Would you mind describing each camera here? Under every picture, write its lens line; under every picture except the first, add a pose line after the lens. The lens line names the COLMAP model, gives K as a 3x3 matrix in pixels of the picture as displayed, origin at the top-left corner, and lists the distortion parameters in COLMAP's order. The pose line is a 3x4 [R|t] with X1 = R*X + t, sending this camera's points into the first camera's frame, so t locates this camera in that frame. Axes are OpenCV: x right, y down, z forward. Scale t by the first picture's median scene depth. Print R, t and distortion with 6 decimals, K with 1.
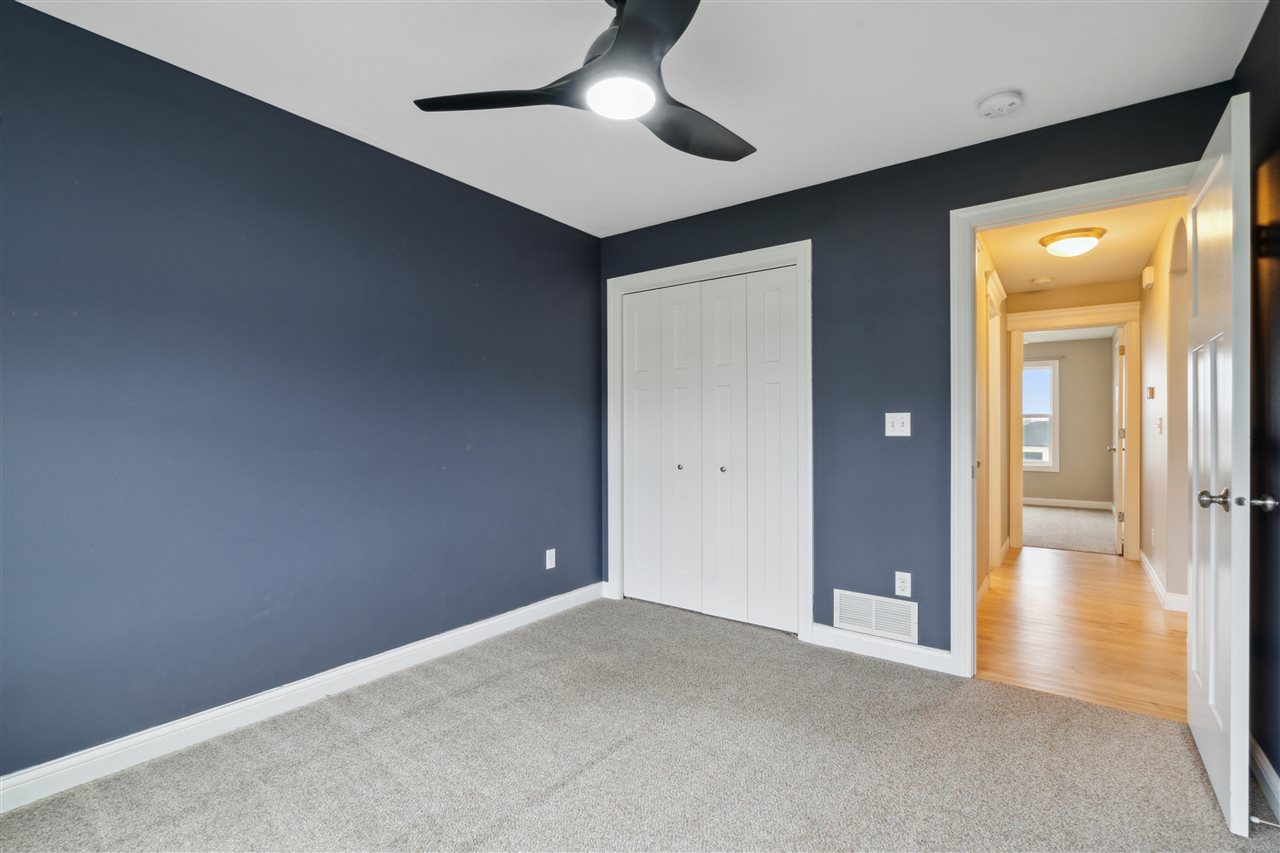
lens RADIAL K [[588.9, 0, 635.4], [0, 588.9, 425.1], [0, 0, 1]] dist [-0.002572, 0.000431]
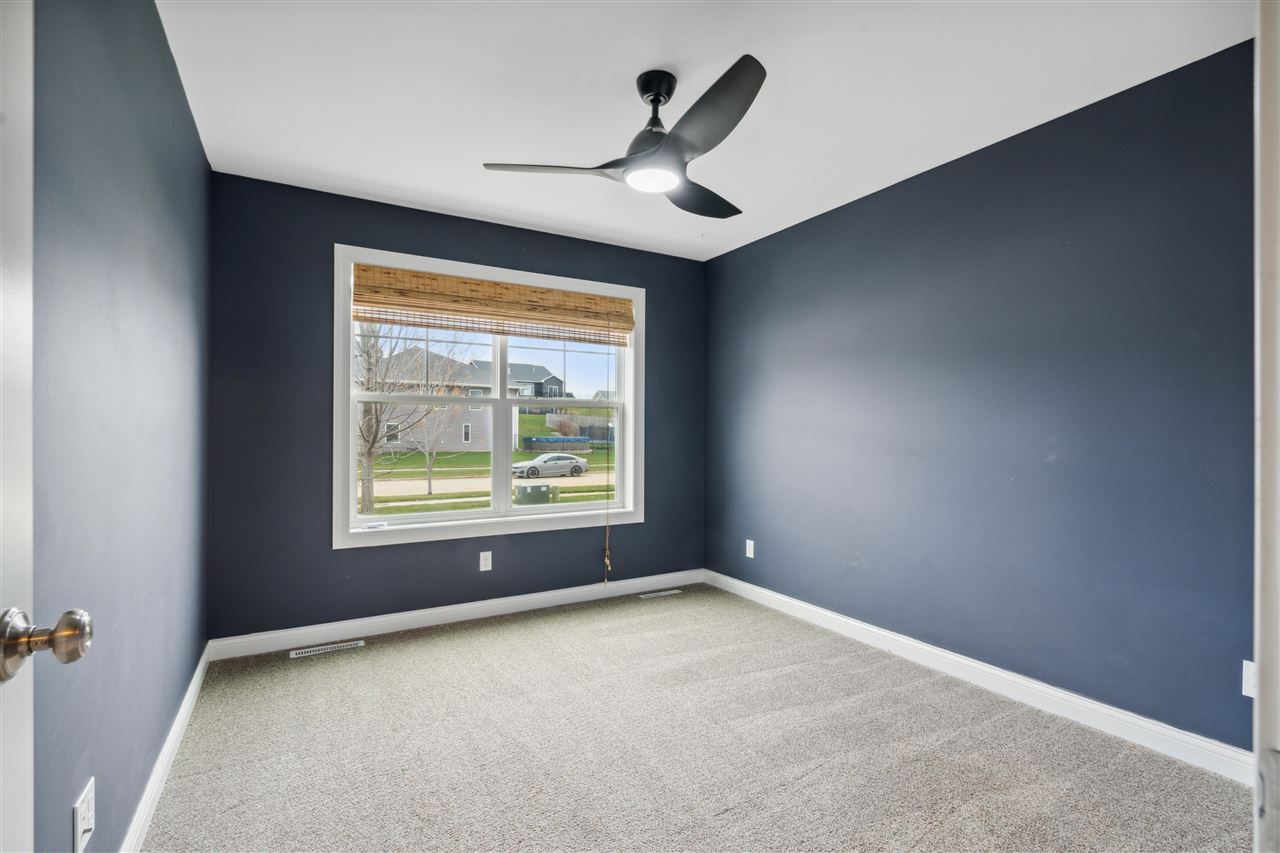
lens RADIAL K [[588.9, 0, 635.4], [0, 588.9, 425.1], [0, 0, 1]] dist [-0.002572, 0.000431]
pose [[-0.382170, 0.002965, -0.924087, 0.861743], [0.010111, 0.999948, -0.000973, -0.015362], [0.924037, -0.009715, -0.382181, 1.048654]]
